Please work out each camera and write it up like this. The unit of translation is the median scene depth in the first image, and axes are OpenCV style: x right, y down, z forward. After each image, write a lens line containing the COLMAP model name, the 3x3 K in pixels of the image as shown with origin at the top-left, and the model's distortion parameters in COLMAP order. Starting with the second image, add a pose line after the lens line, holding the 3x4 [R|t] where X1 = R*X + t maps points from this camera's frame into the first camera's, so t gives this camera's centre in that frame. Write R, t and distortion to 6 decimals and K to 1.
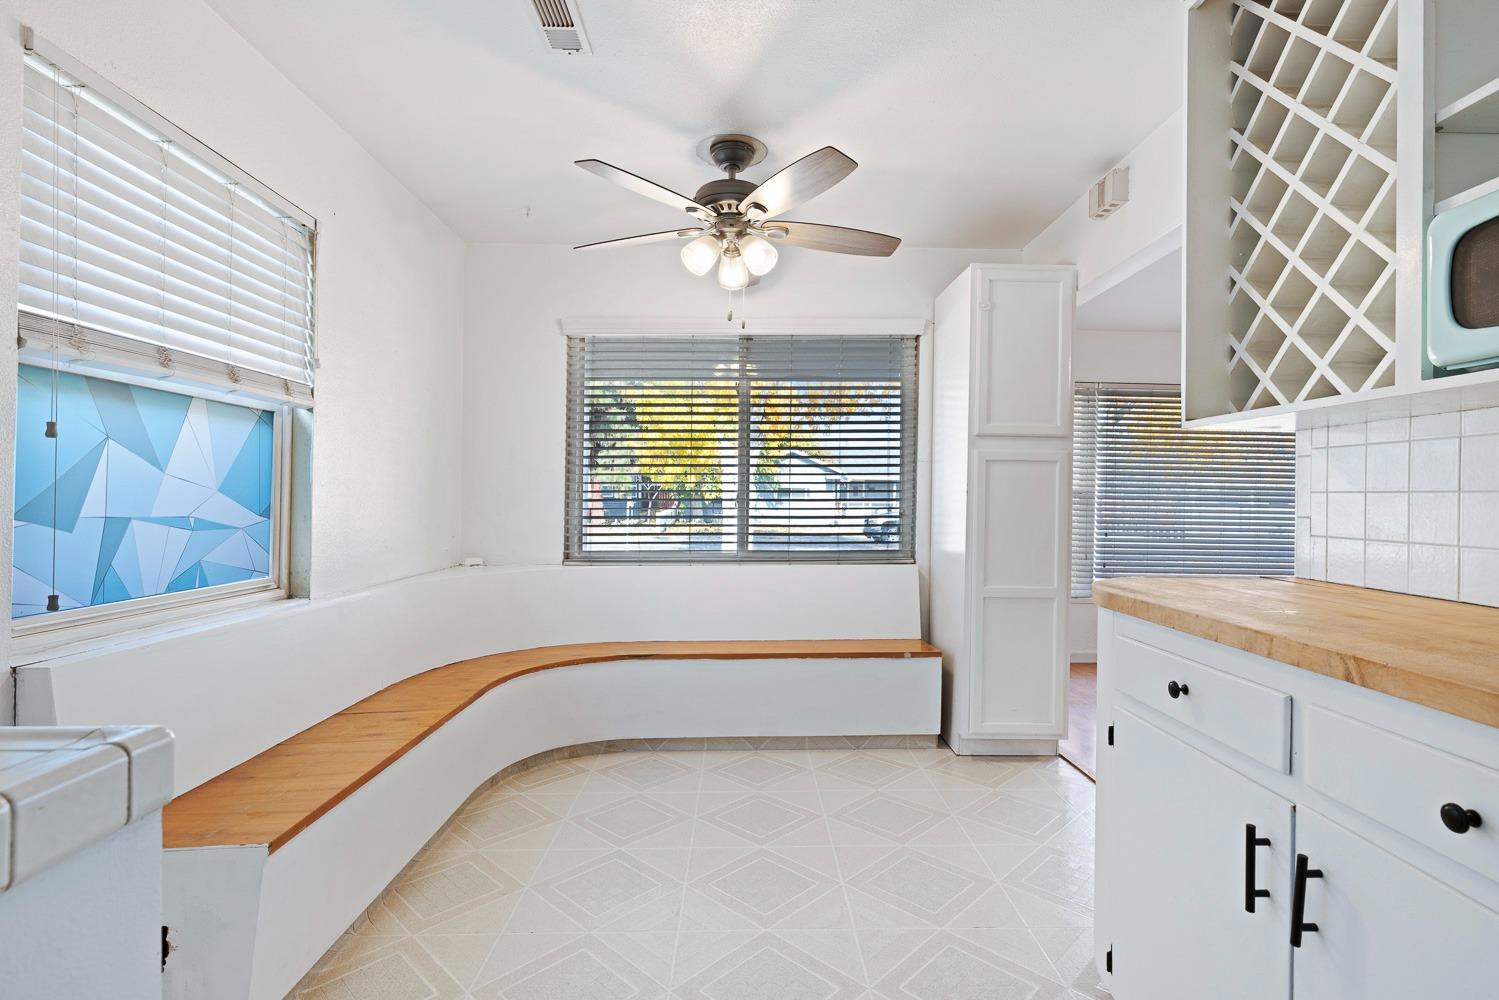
lens RADIAL K [[732.9, 0, 756.9], [0, 732.9, 500.6], [0, 0, 1]] dist [-0.001311, 0.000029]
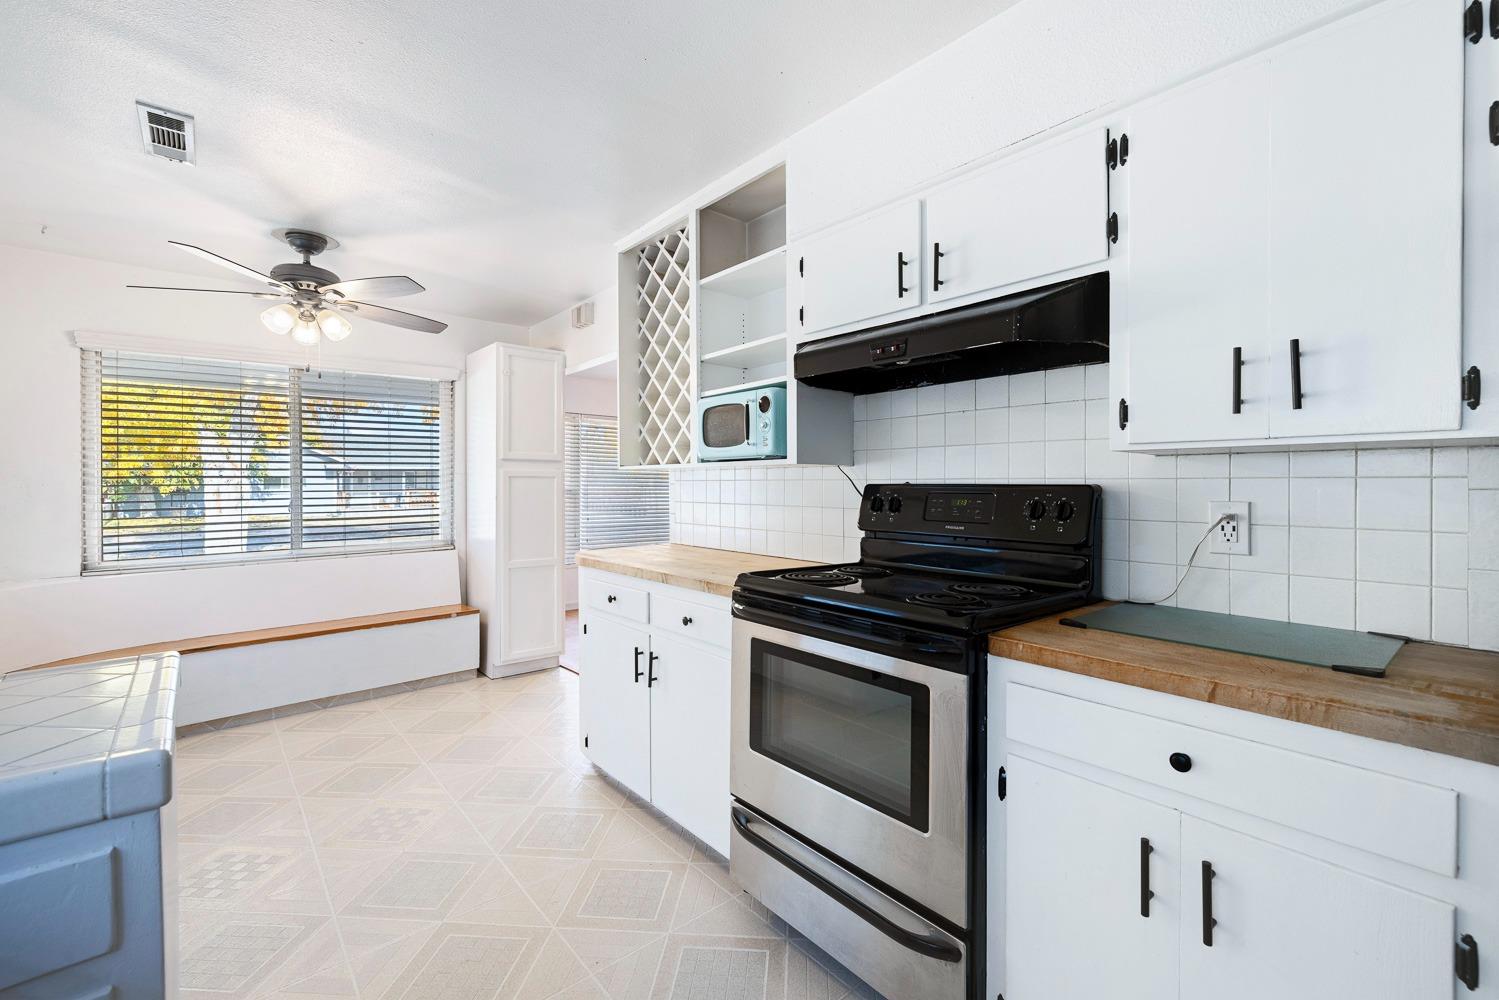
lens RADIAL K [[644.1, 0, 751.0], [0, 644.1, 494.8], [0, 0, 1]] dist [0.000629, 0.000114]
pose [[0.773095, -0.020863, 0.633947, -0.149227], [0.011518, 0.999756, 0.018855, -0.040388], [-0.634186, -0.007275, 0.773146, -0.351295]]
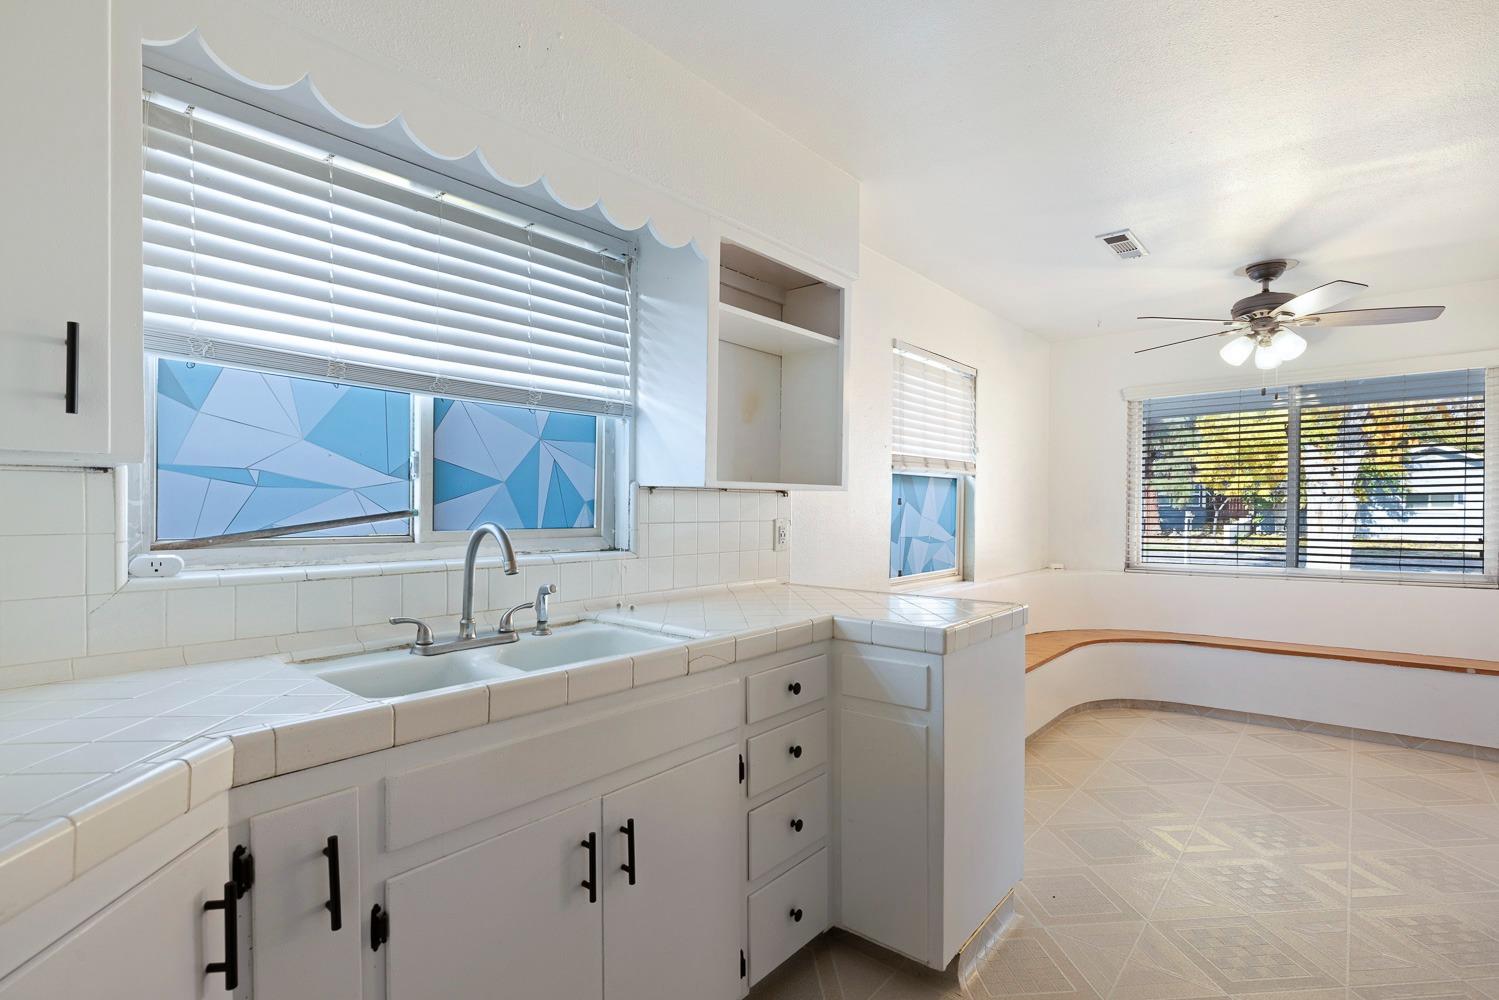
lens RADIAL K [[721.7, 0, 752.3], [0, 721.7, 515.4], [0, 0, 1]] dist [-0.000180, -0.000084]
pose [[0.751826, 0.001656, -0.659359, 0.124862], [0.004820, 0.999956, 0.008008, -0.038747], [0.659344, -0.009199, 0.751785, -0.584330]]
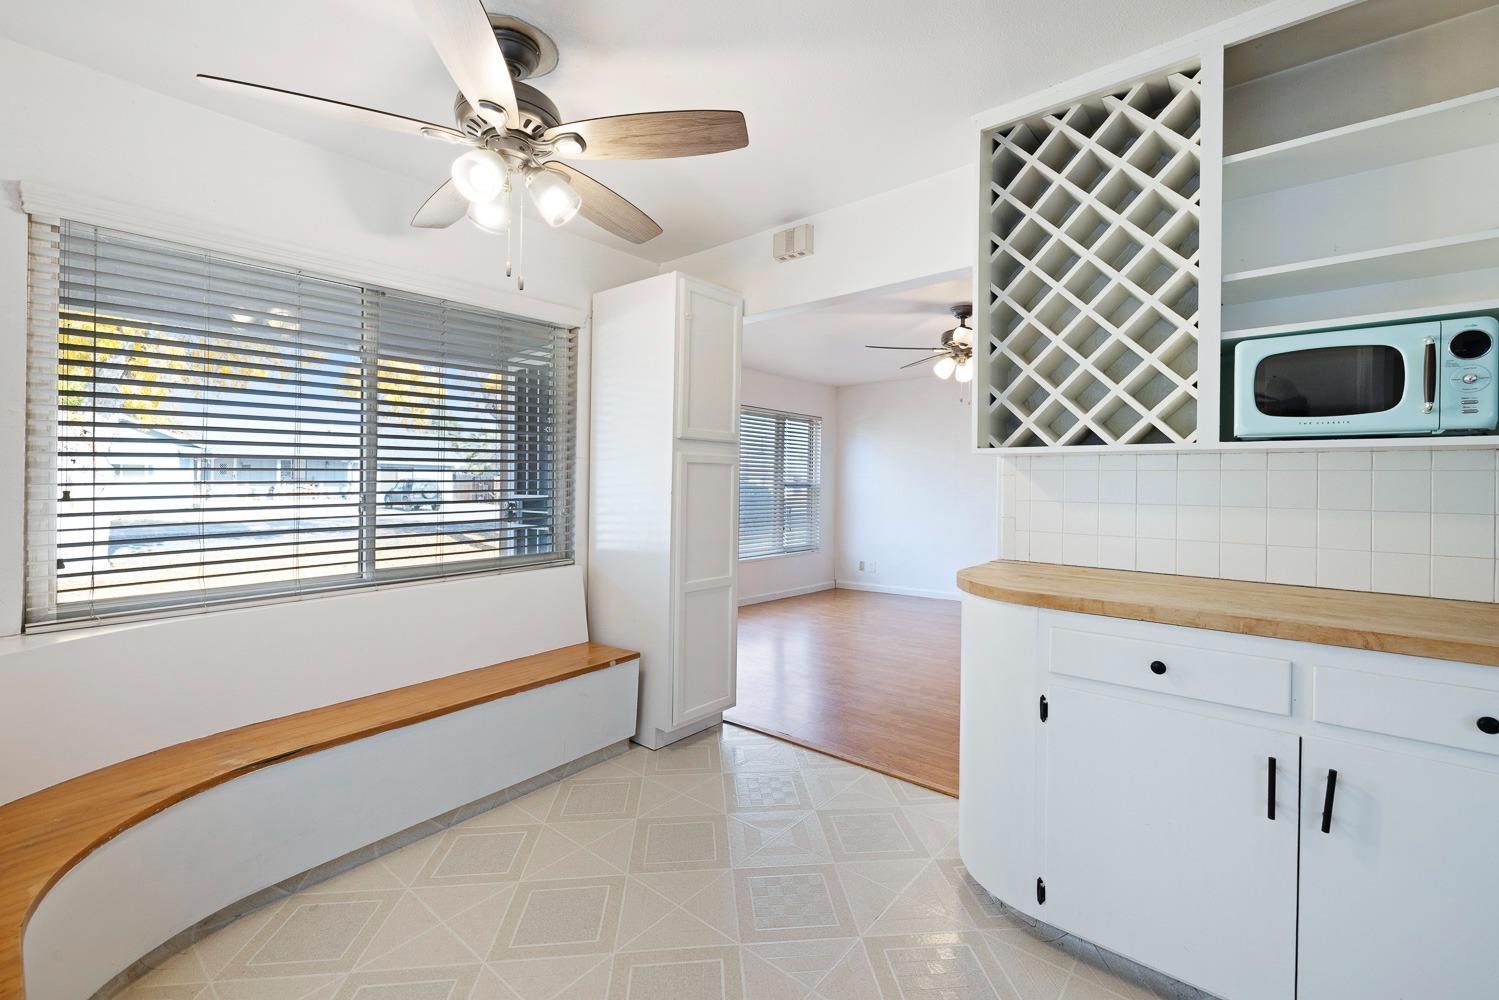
lens RADIAL K [[638.0, 0, 743.0], [0, 638.0, 484.1], [0, 0, 1]] dist [0.001556, 0.000500]
pose [[0.656471, -0.011317, 0.754266, -0.355290], [0.001840, 0.999909, 0.013401, -0.039886], [-0.754349, -0.007409, 0.656432, 0.373294]]
